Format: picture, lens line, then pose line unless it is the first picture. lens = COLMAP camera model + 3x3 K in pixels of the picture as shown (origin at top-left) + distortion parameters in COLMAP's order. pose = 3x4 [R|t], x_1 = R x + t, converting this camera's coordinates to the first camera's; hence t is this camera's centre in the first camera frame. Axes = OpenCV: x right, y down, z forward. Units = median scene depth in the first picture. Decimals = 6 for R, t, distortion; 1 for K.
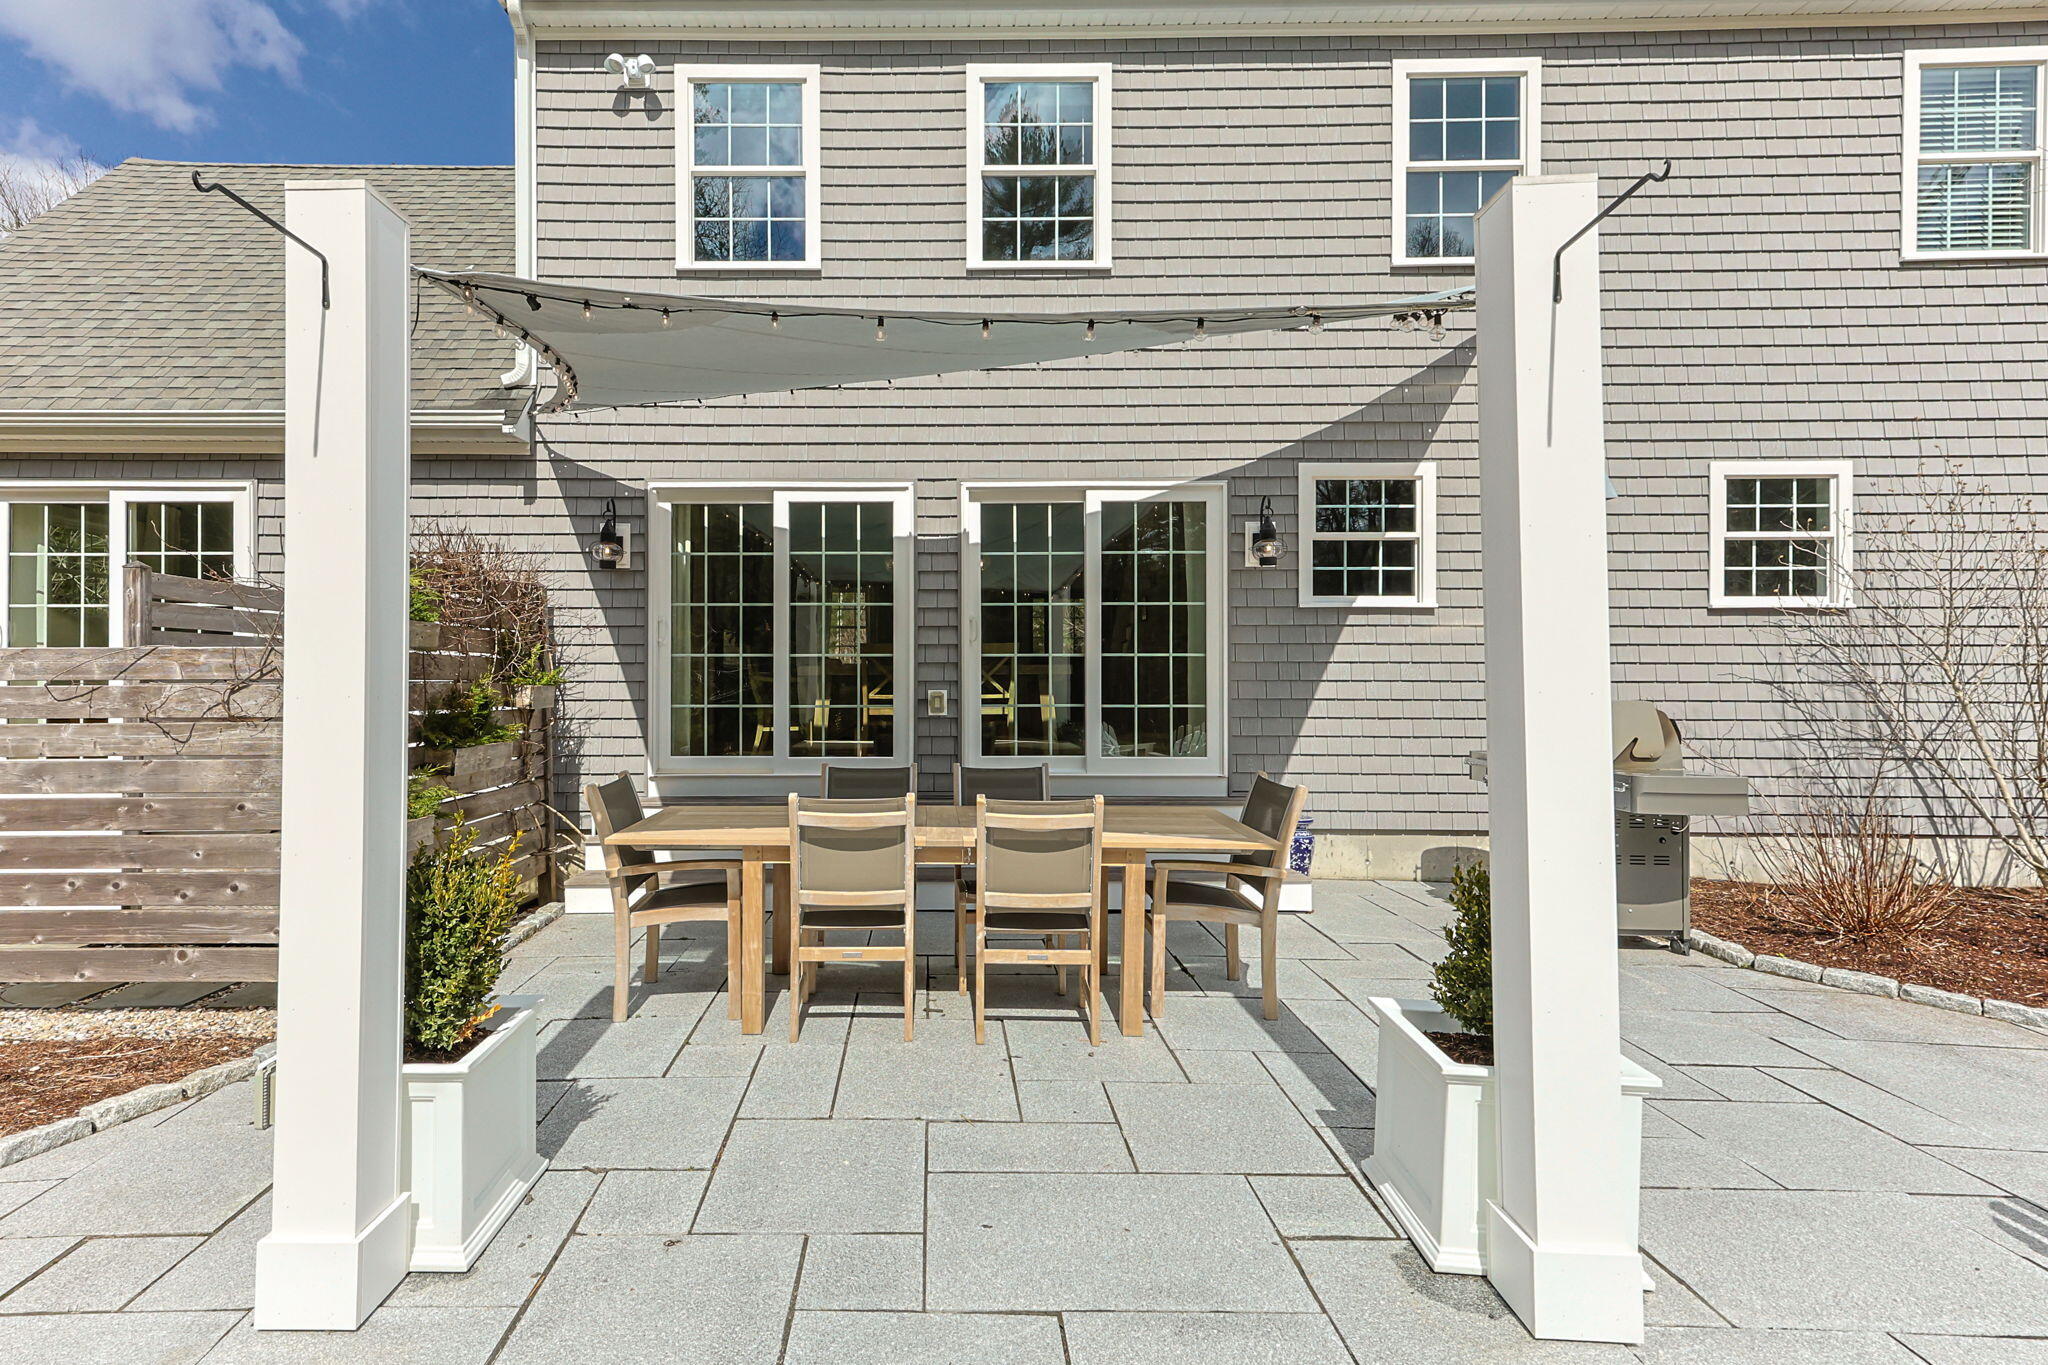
lens RADIAL K [[1042.9, 0, 925.9], [0, 1042.9, 678.5], [0, 0, 1]] dist [0.011369, 0.001954]
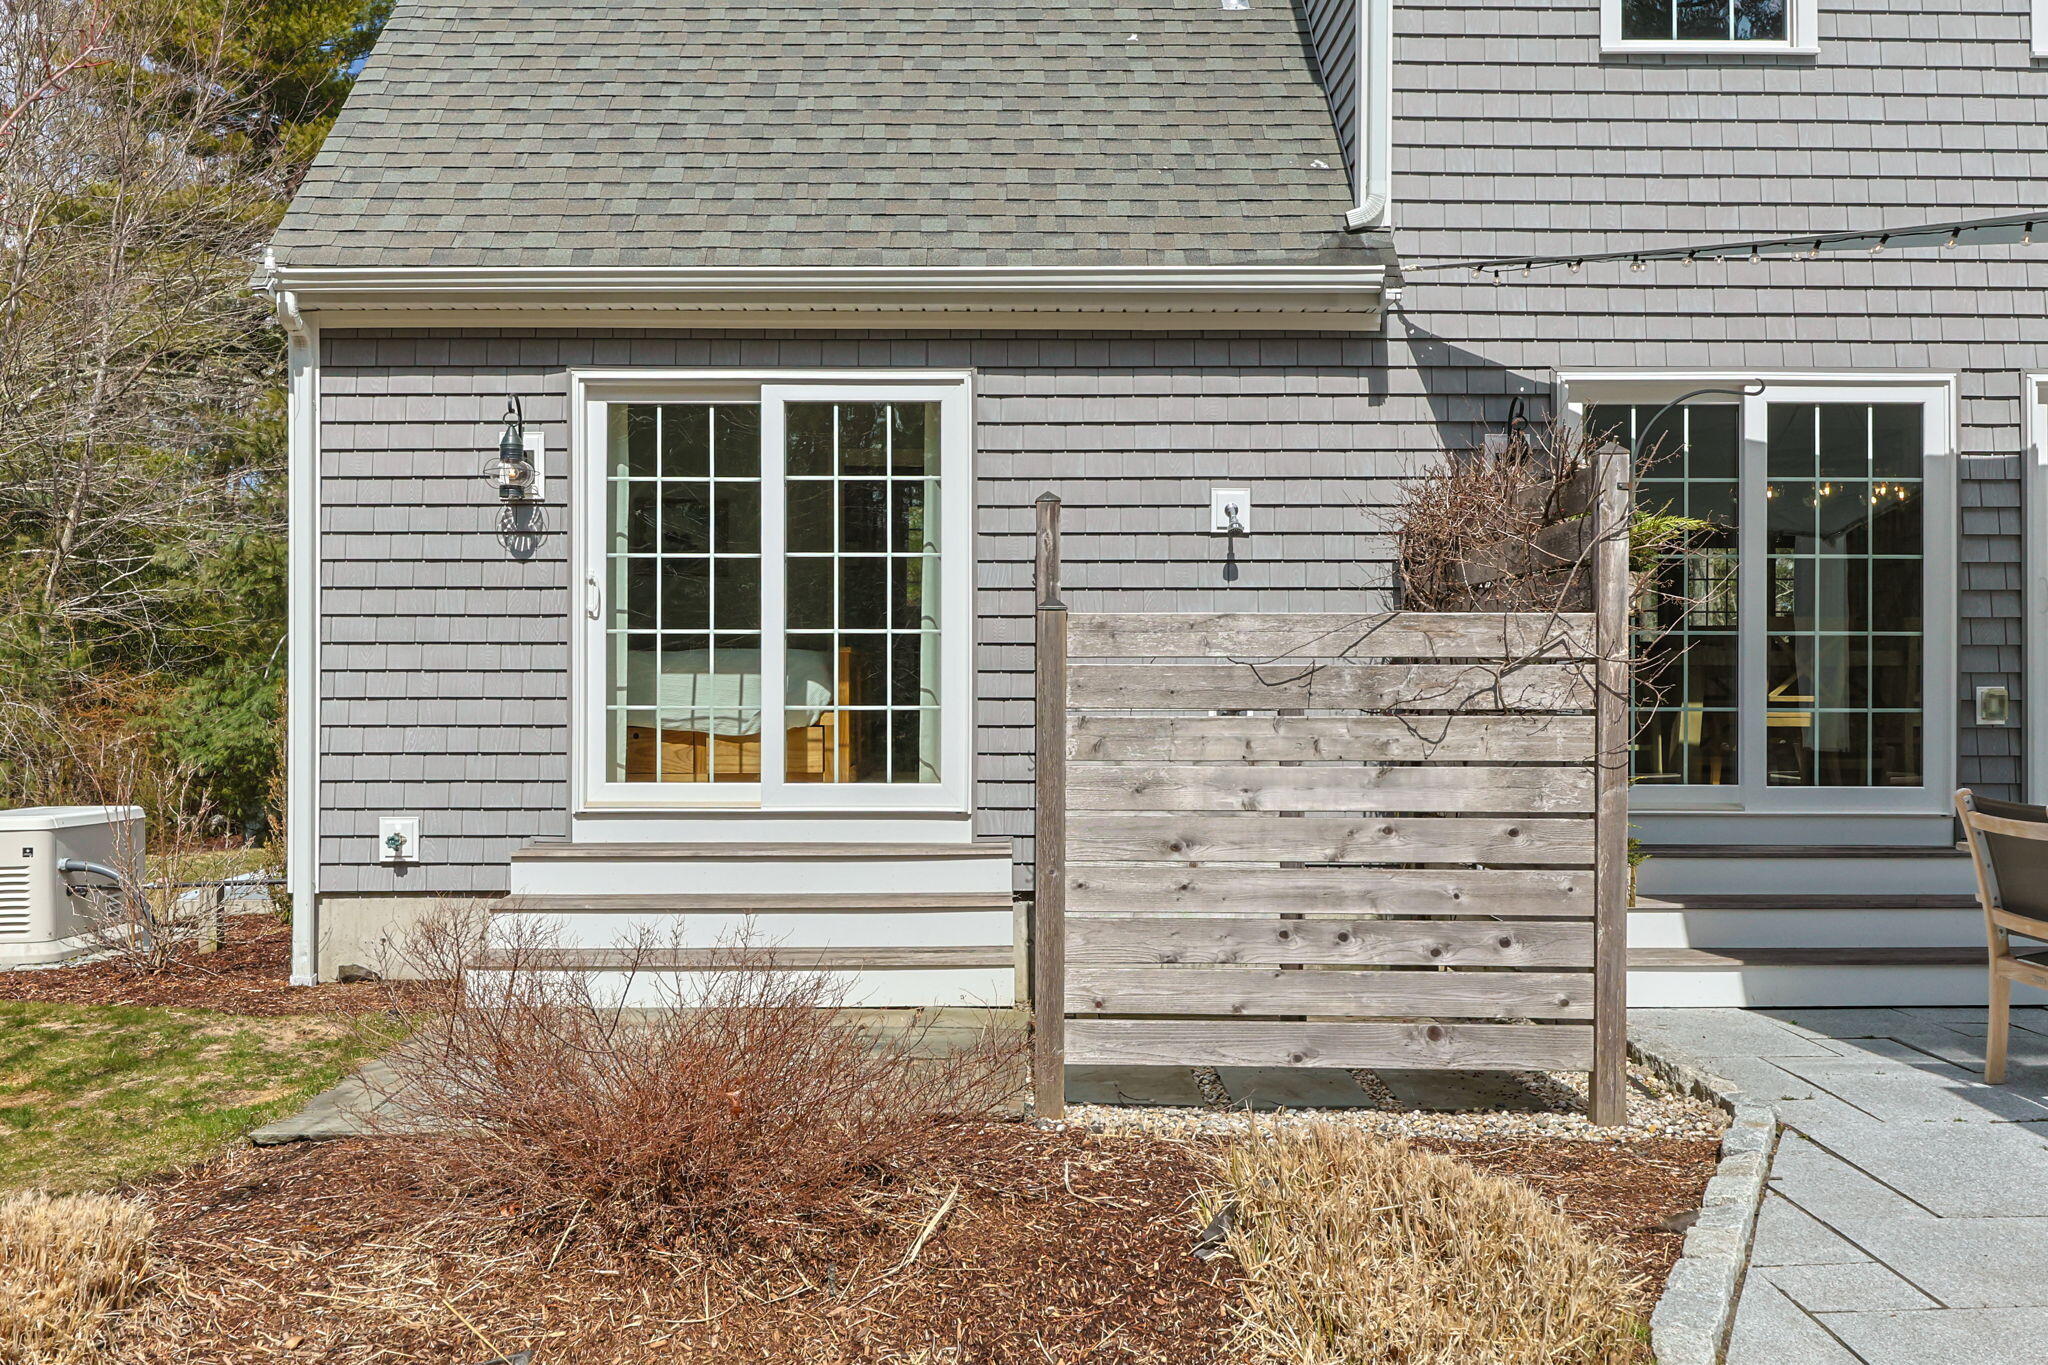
lens RADIAL K [[1564.5, 0, 1024.0], [0, 1564.5, 682.5], [0, 0, 1]] dist [-0.002283, -0.004498]
pose [[0.999991, 0.001691, 0.003920, -0.607238], [-0.001730, 0.999949, 0.009927, -0.000219], [-0.003903, -0.009934, 0.999943, 0.005745]]
